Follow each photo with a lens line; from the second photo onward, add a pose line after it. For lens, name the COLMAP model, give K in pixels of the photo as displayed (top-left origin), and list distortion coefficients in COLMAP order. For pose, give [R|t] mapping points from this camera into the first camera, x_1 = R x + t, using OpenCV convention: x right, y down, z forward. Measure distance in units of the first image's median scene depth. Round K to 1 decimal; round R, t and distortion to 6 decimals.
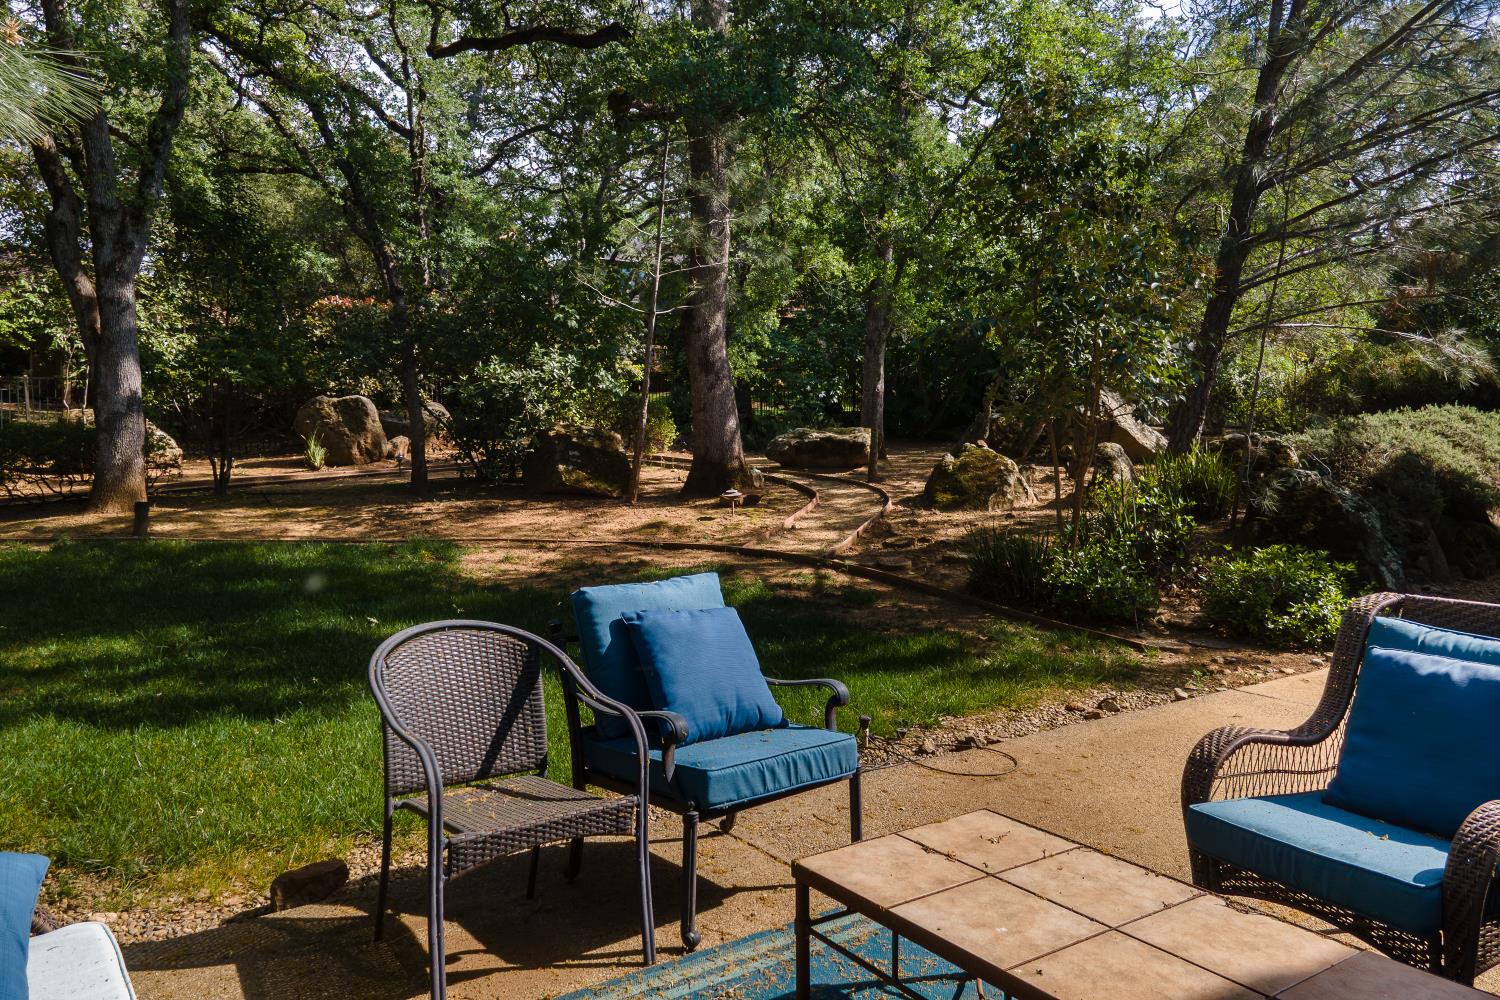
lens RADIAL K [[1088.9, 0, 750.0], [0, 1088.9, 500.0], [0, 0, 1]] dist [-0.000881, 0.043416]
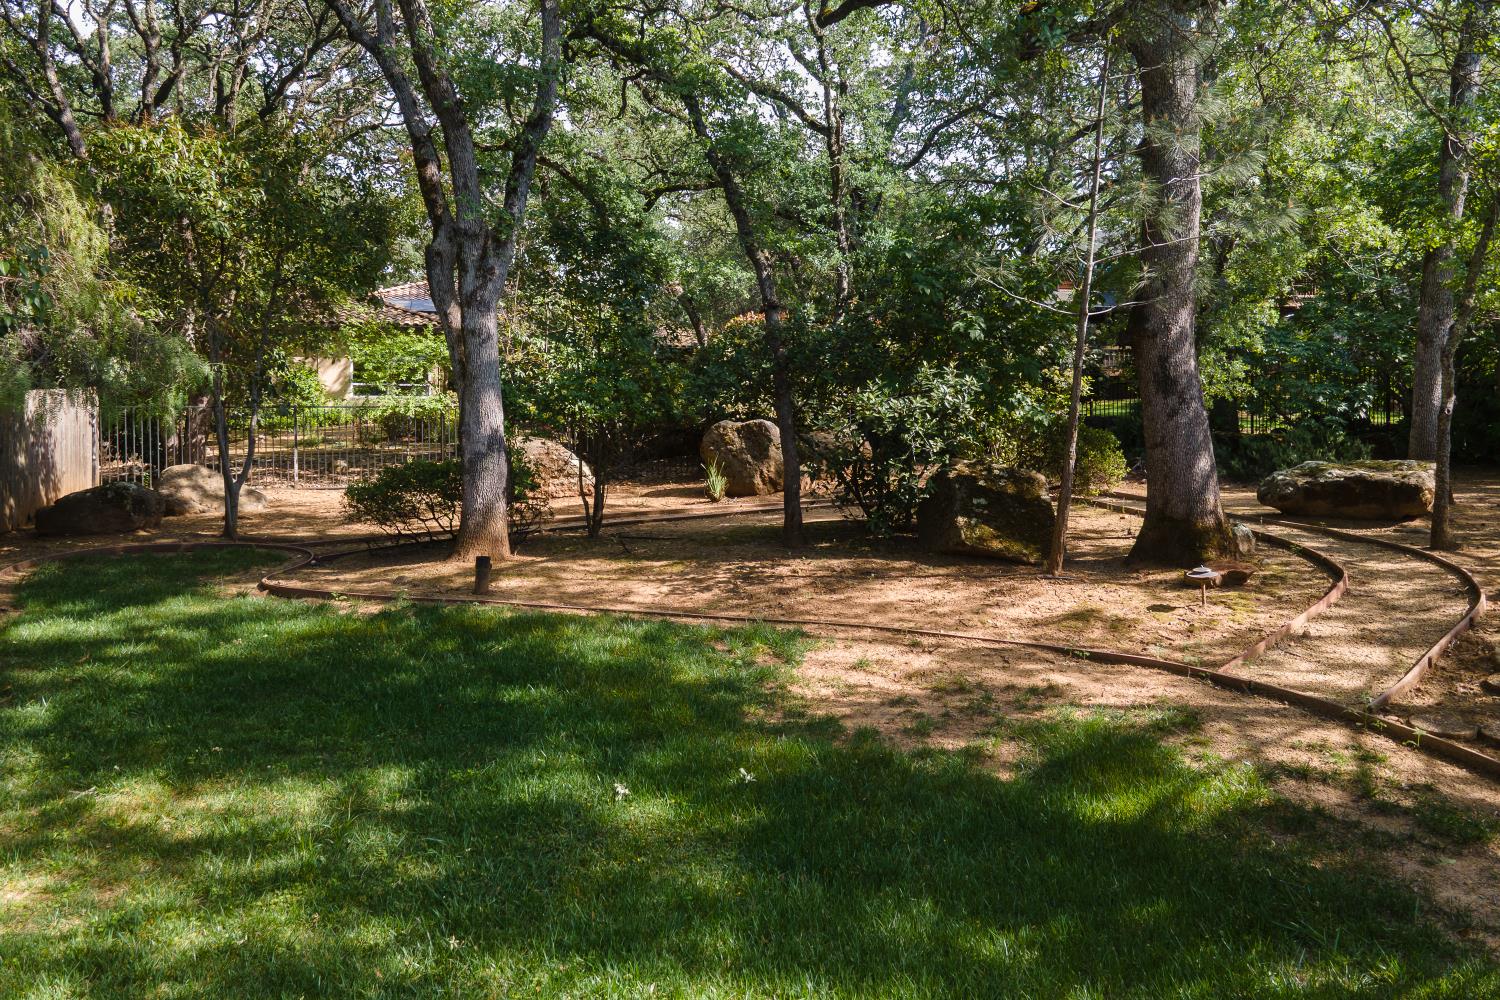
lens RADIAL K [[1106.7, 0, 751.4], [0, 1106.7, 451.1], [0, 0, 1]] dist [0.045449, 0.000125]
pose [[0.916446, -0.000641, -0.400158, 0.003875], [-0.019013, 0.998800, -0.045145, -0.041232], [0.399706, 0.048981, 0.915334, 0.226167]]
